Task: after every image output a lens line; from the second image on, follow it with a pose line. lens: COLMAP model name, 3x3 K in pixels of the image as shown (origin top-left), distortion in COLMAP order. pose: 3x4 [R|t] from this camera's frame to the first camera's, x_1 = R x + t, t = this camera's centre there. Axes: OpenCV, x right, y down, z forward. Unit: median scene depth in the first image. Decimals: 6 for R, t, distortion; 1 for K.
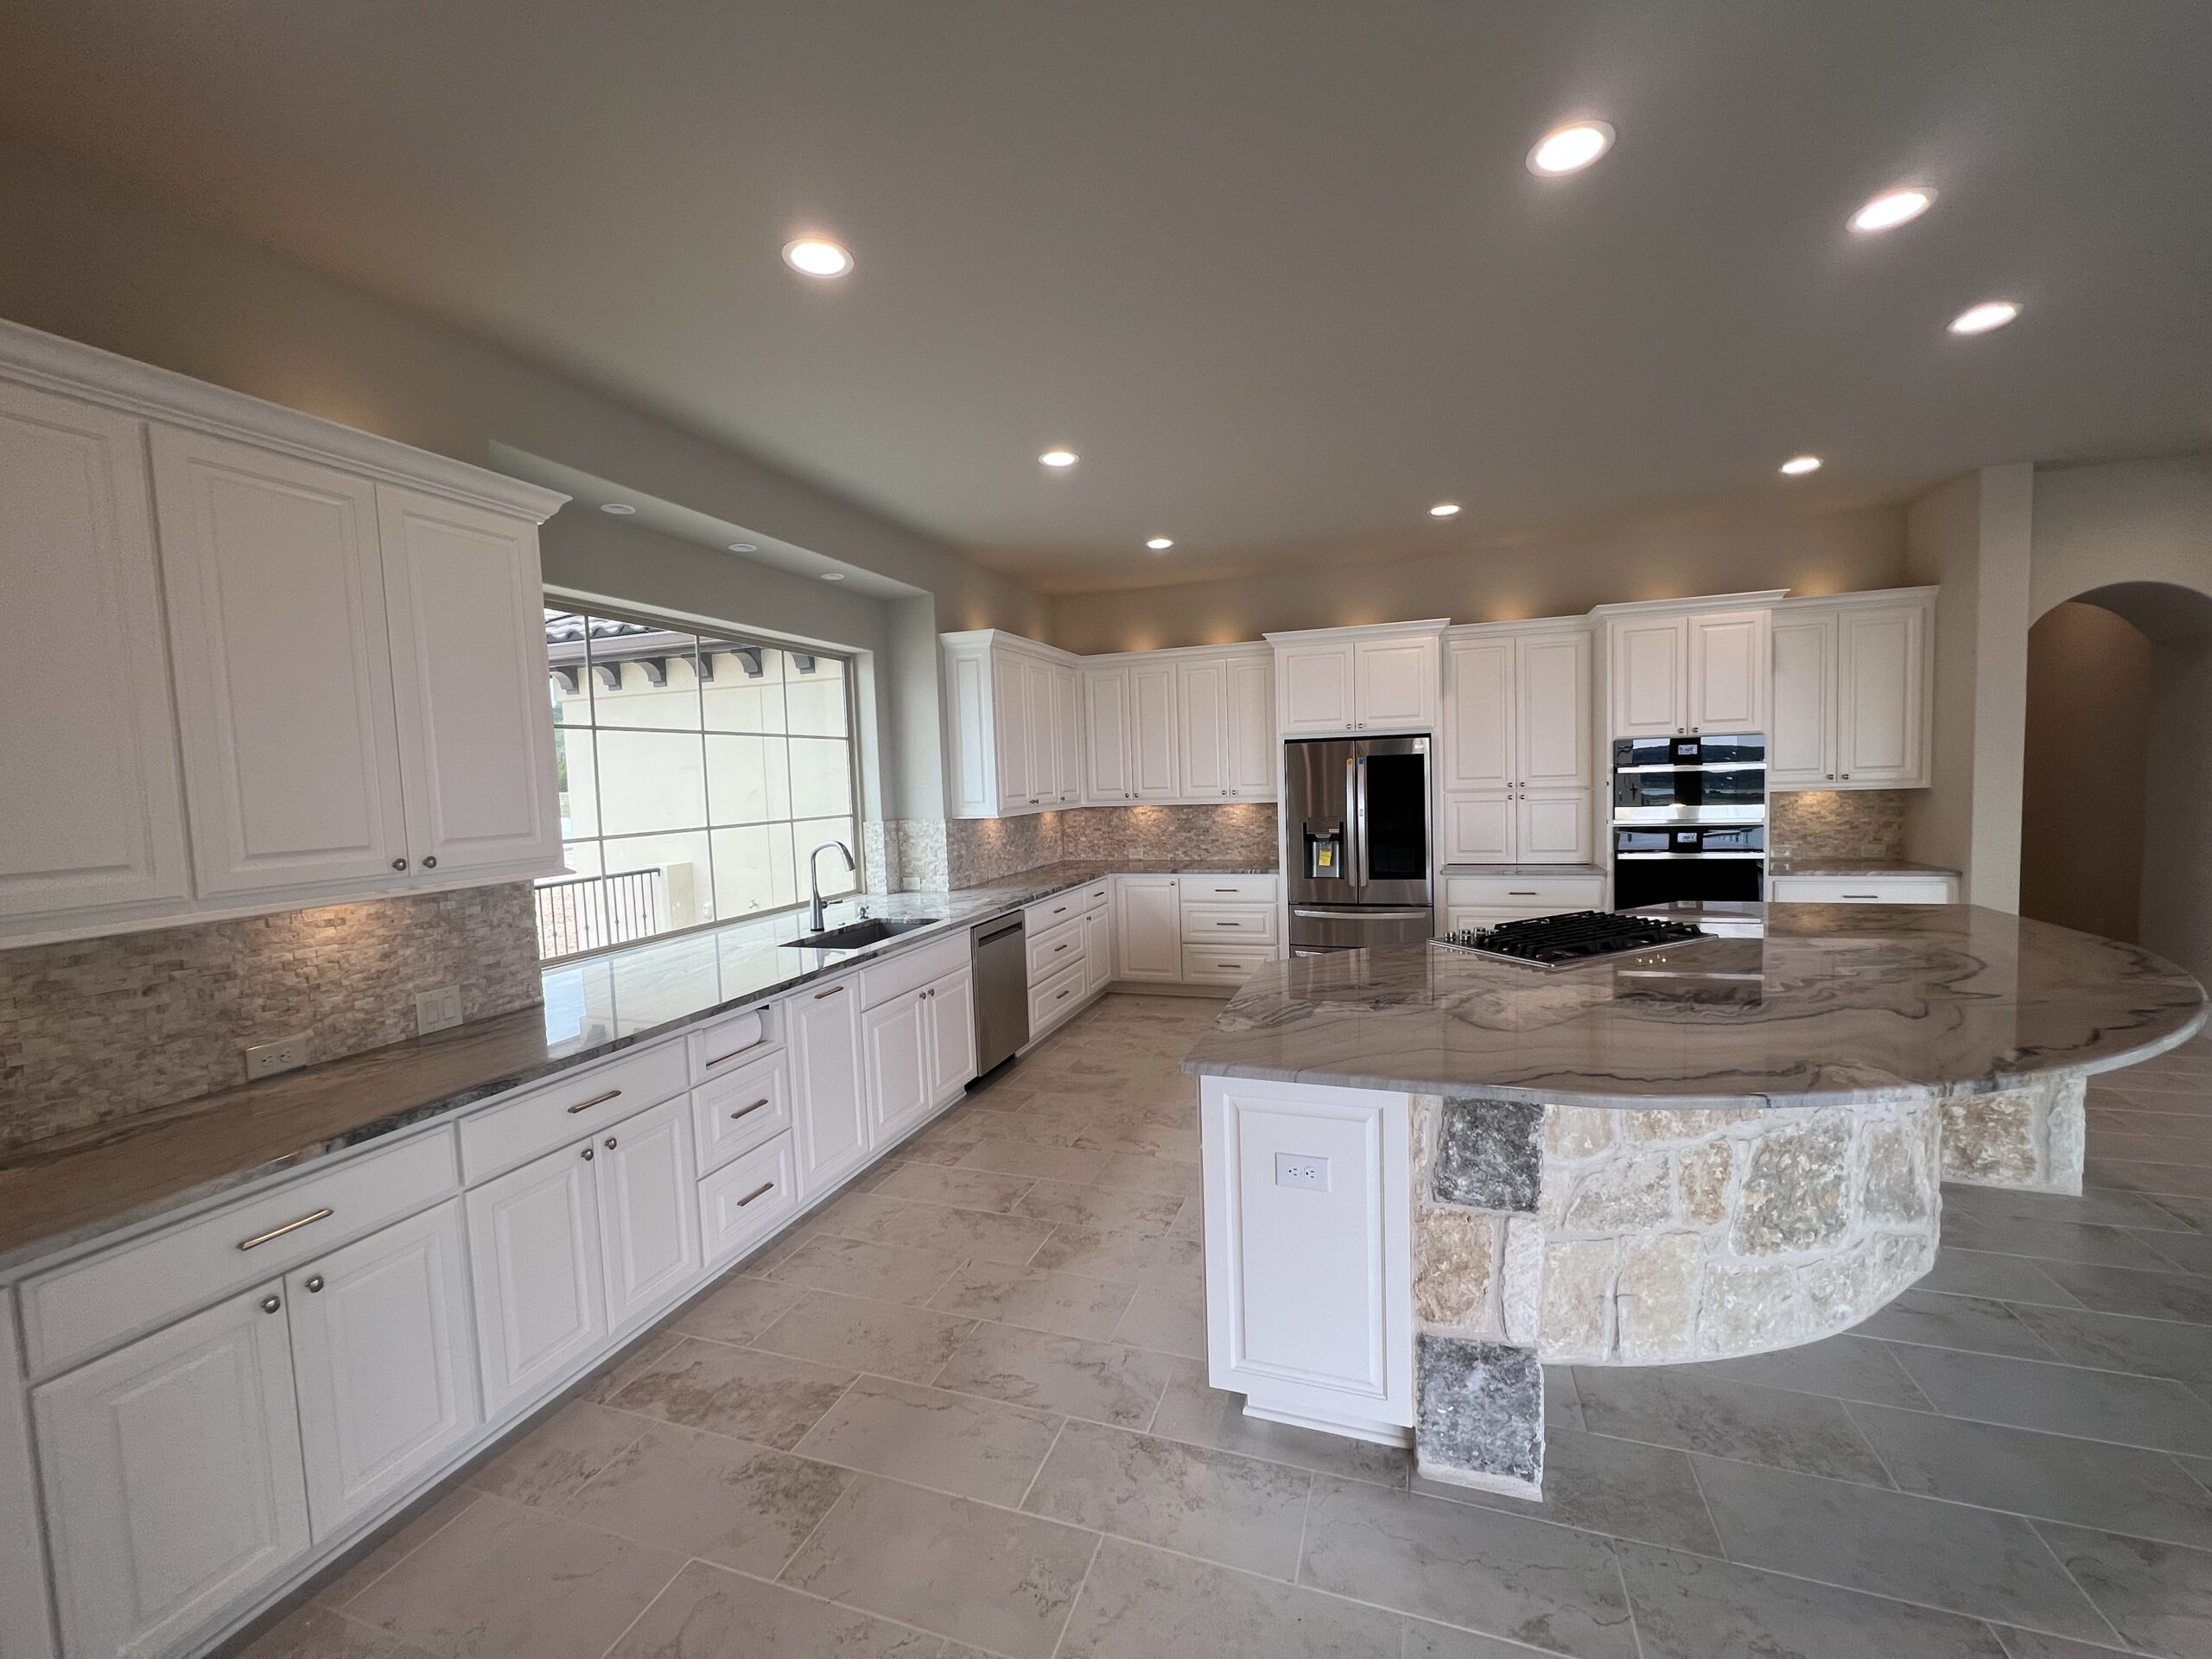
lens RADIAL K [[892.0, 0, 1109.5], [0, 892.0, 828.1], [0, 0, 1]] dist [-0.006745, 0.003058]
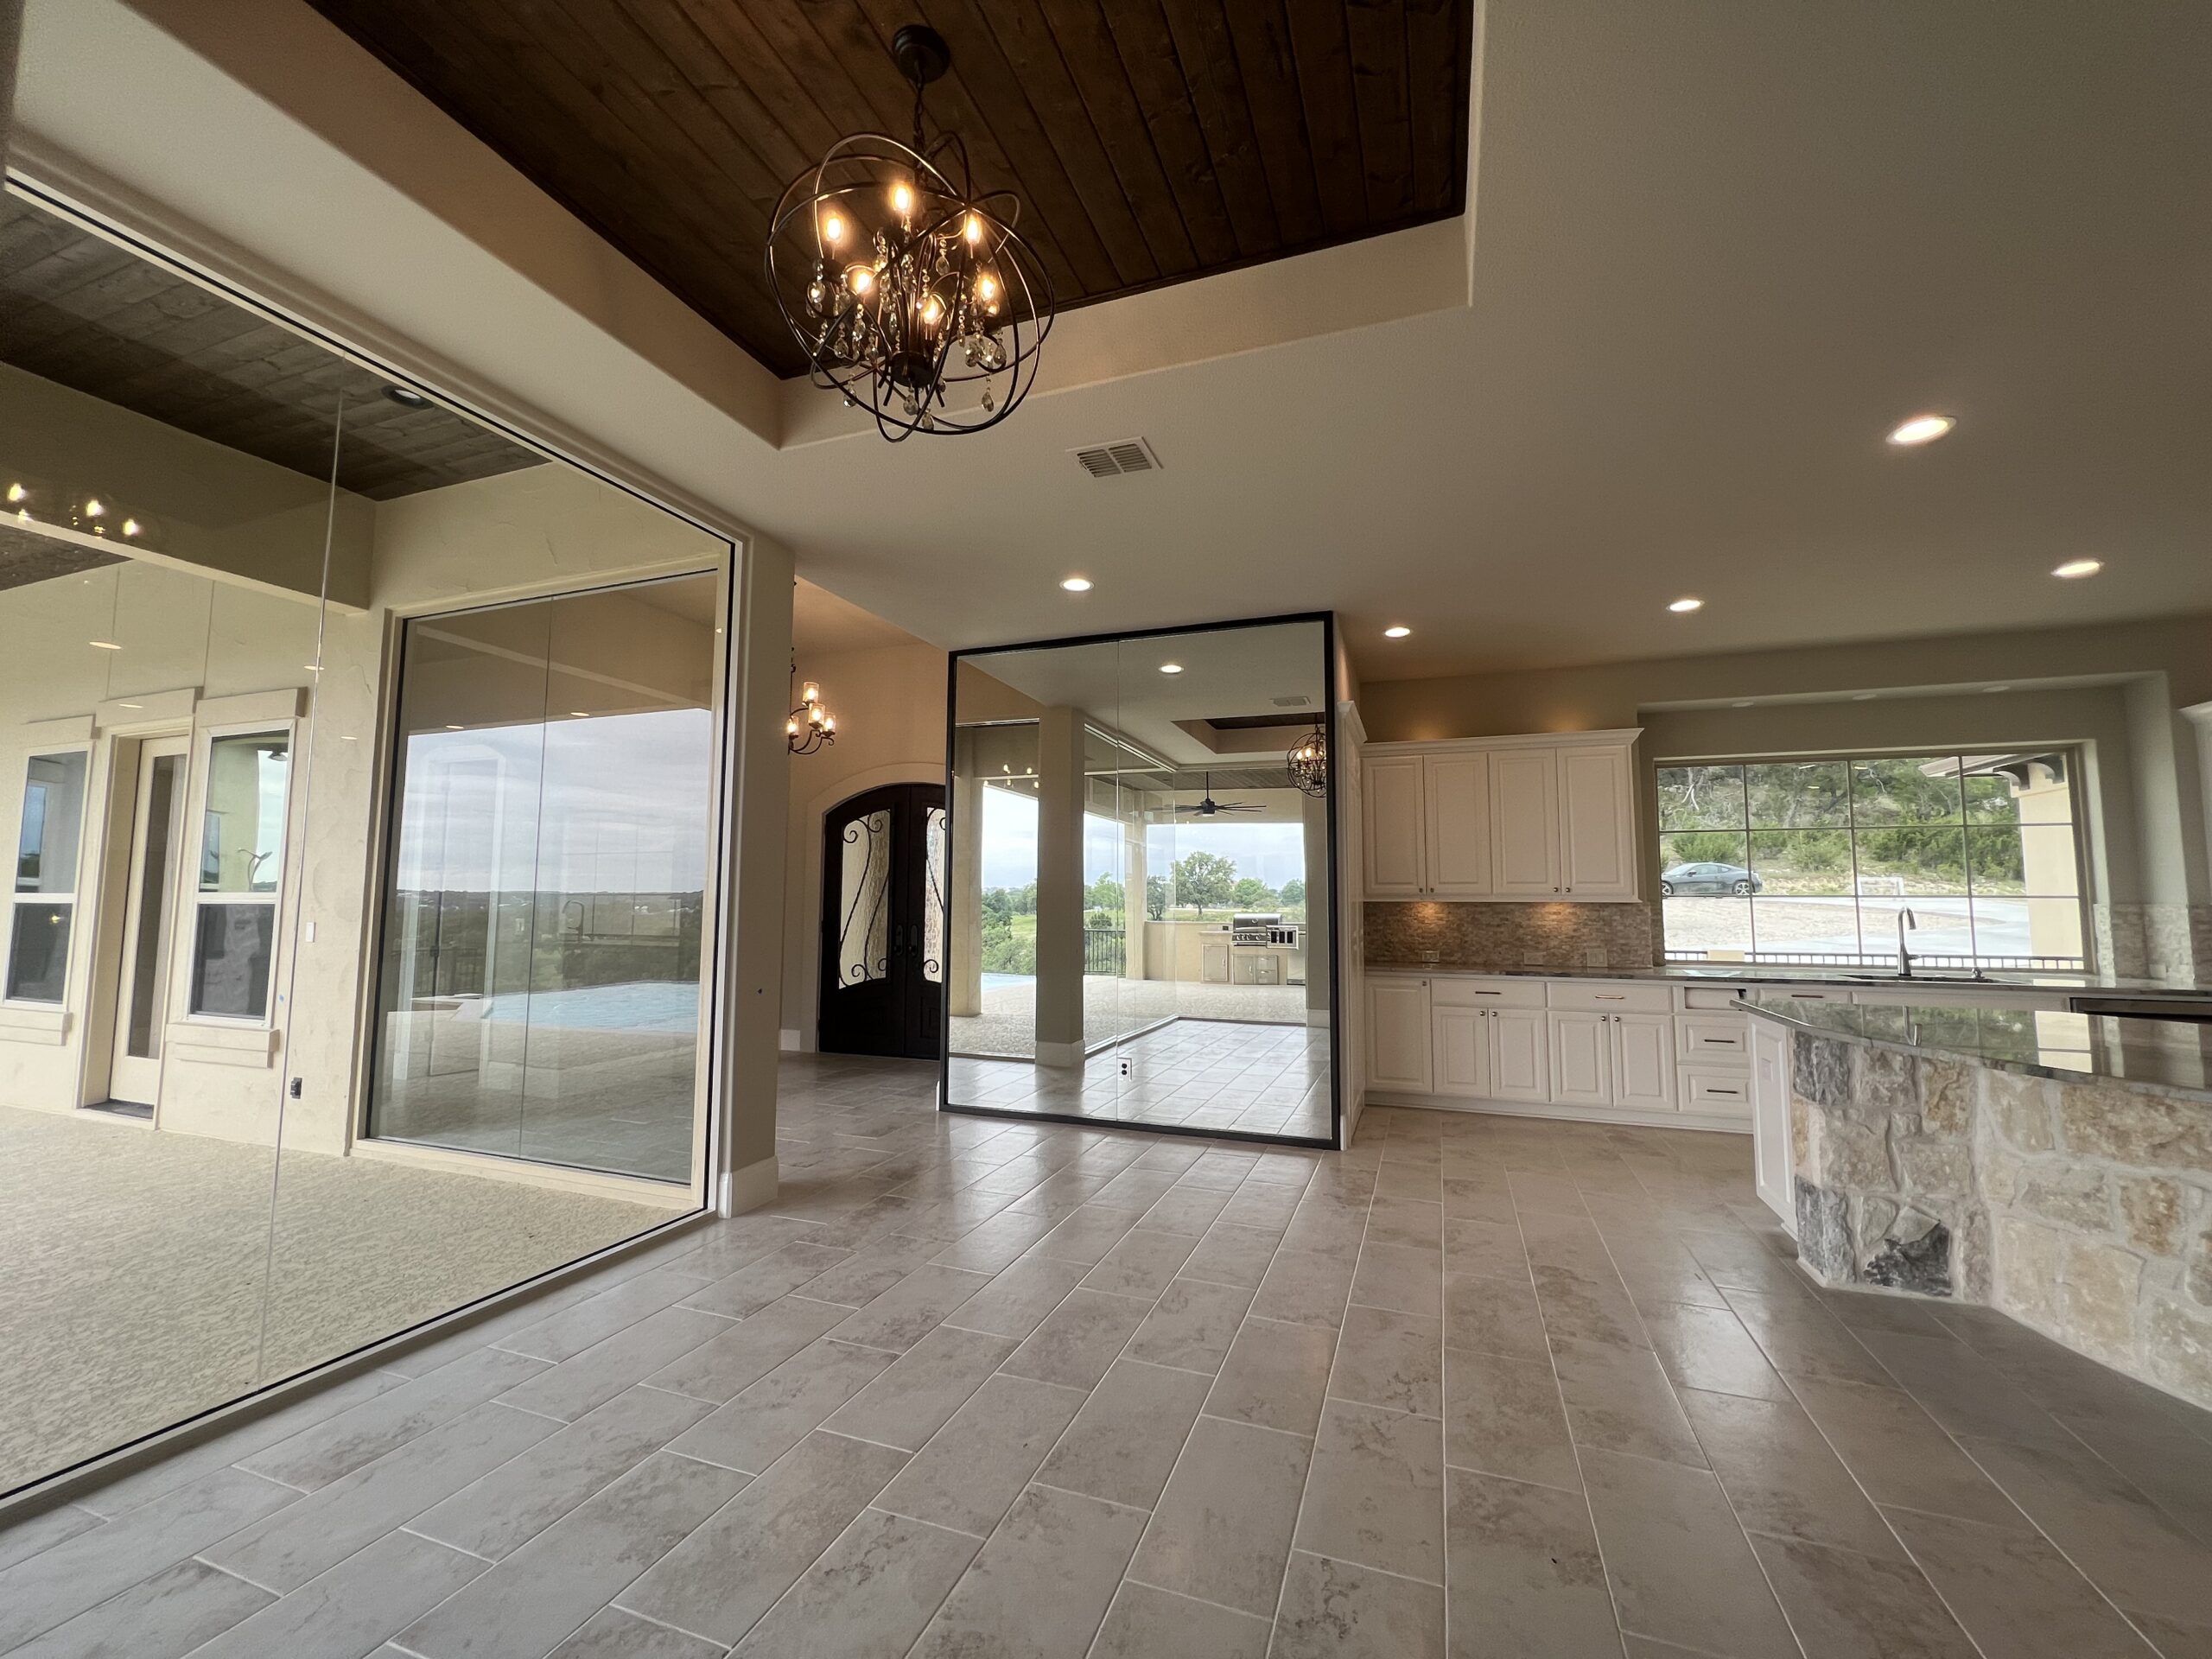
lens RADIAL K [[889.5, 0, 1111.0], [0, 889.5, 828.2], [0, 0, 1]] dist [-0.001583, 0.001177]
pose [[-0.016485, -0.048209, -0.998701, 0.882506], [-0.066587, 0.996672, -0.047012, 0.033675], [0.997644, 0.065726, -0.019640, -0.131144]]
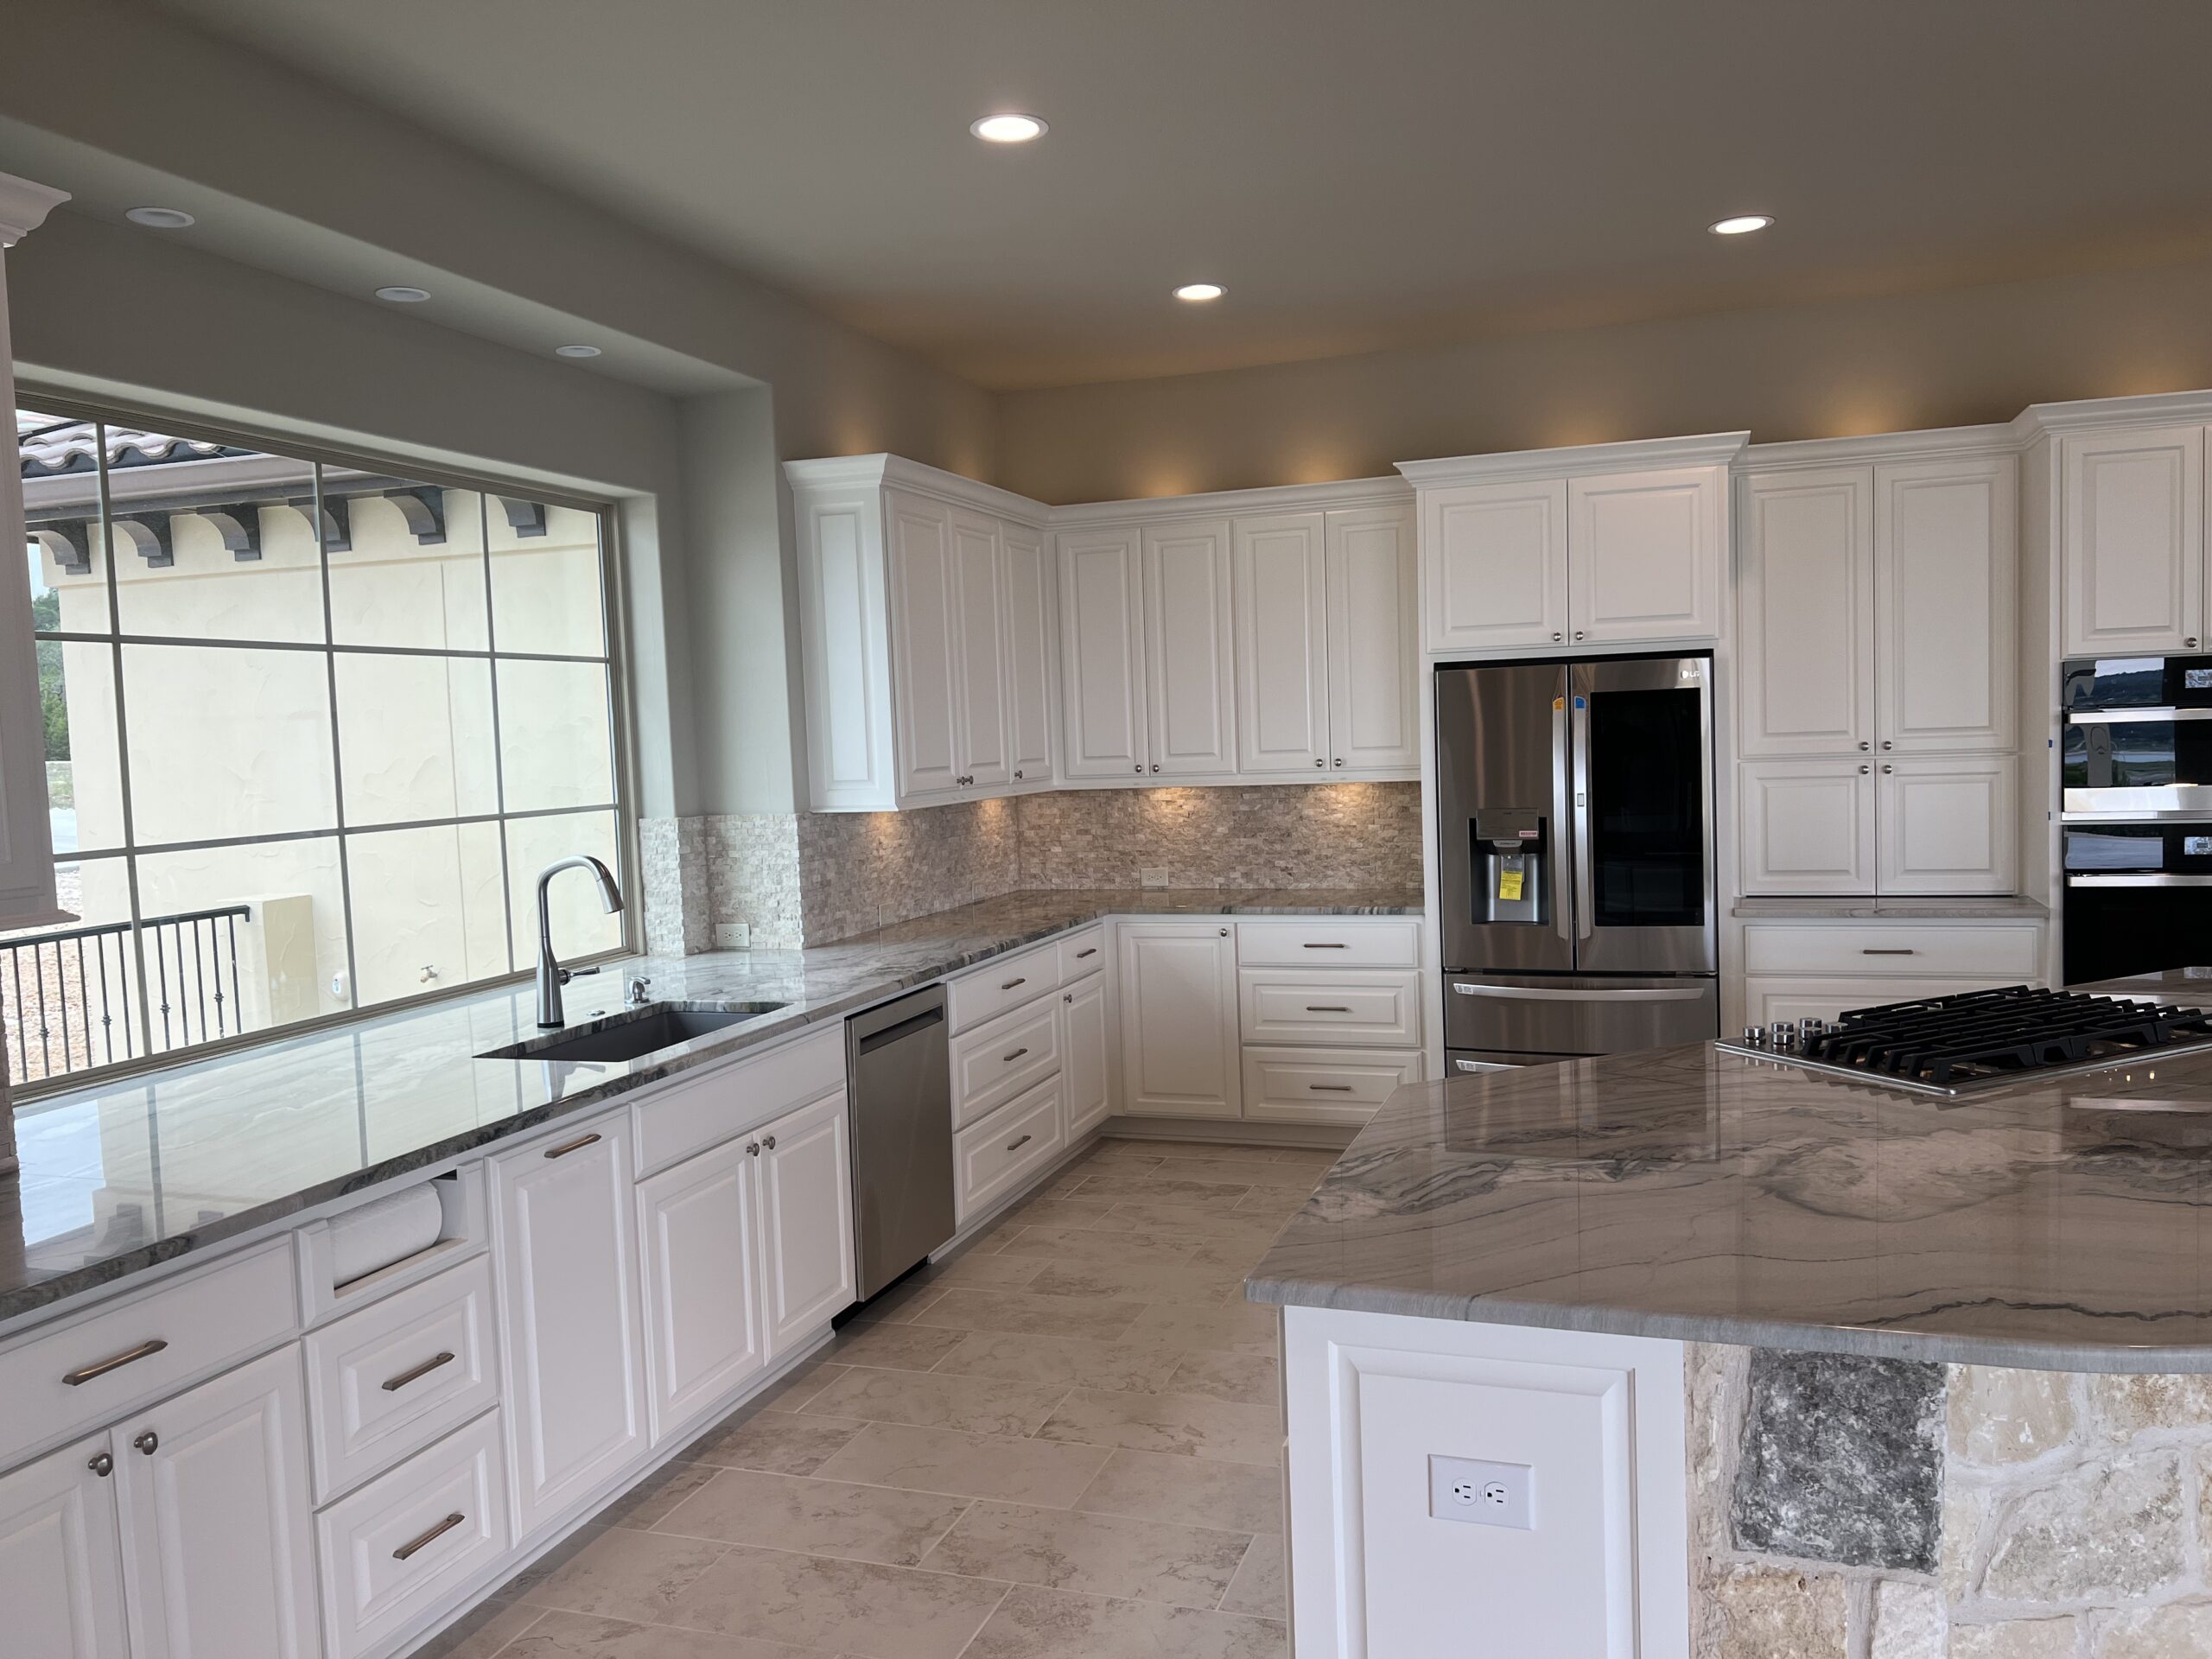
lens RADIAL K [[1660.8, 0, 1118.9], [0, 1660.8, 832.8], [0, 0, 1]] dist [0.068382, -0.081586]
pose [[0.999958, -0.001898, 0.008958, -0.001371], [0.001869, 0.999993, 0.003243, -0.001400], [-0.008964, -0.003226, 0.999955, 0.008545]]
